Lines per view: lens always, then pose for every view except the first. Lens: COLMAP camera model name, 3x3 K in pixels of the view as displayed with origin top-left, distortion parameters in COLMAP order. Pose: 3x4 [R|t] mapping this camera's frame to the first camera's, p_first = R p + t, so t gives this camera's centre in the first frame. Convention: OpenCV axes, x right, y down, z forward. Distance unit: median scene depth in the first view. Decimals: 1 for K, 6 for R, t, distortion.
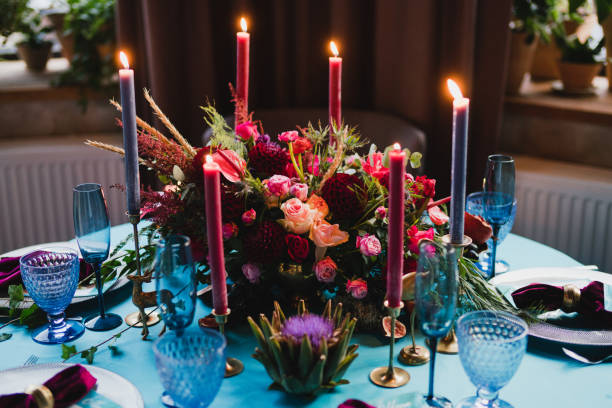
lens RADIAL K [[923.3, 0, 306.0], [0, 923.3, 204.0], [0, 0, 1]] dist [-0.012035, -0.012951]
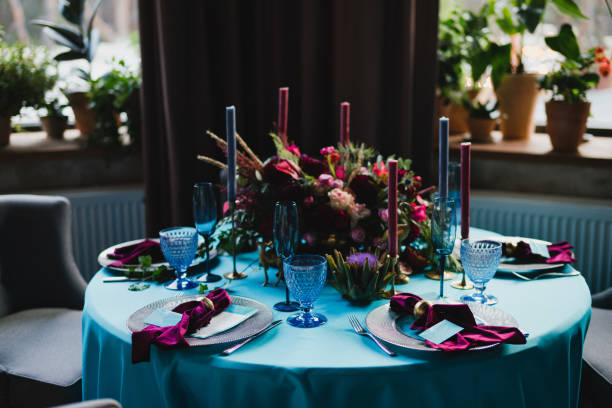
lens RADIAL K [[884.6, 0, 306.0], [0, 884.6, 204.0], [0, 0, 1]] dist [-0.029270, 0.001129]
pose [[0.989867, -0.033315, 0.138037, -0.264205], [0.047322, 0.993915, -0.099465, 0.162070], [-0.133883, 0.104989, 0.985420, -0.443610]]
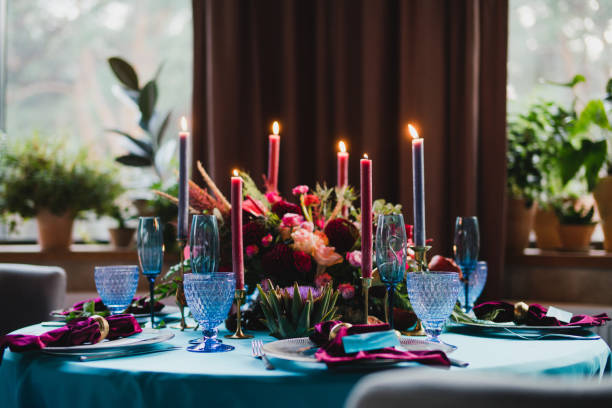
lens RADIAL K [[923.3, 0, 306.0], [0, 923.3, 204.0], [0, 0, 1]] dist [-0.012035, -0.012951]
pose [[0.995690, 0.001947, -0.092723, 0.114719], [-0.032920, 0.942096, -0.333725, 0.397629], [0.086704, 0.335339, 0.938099, -0.253581]]
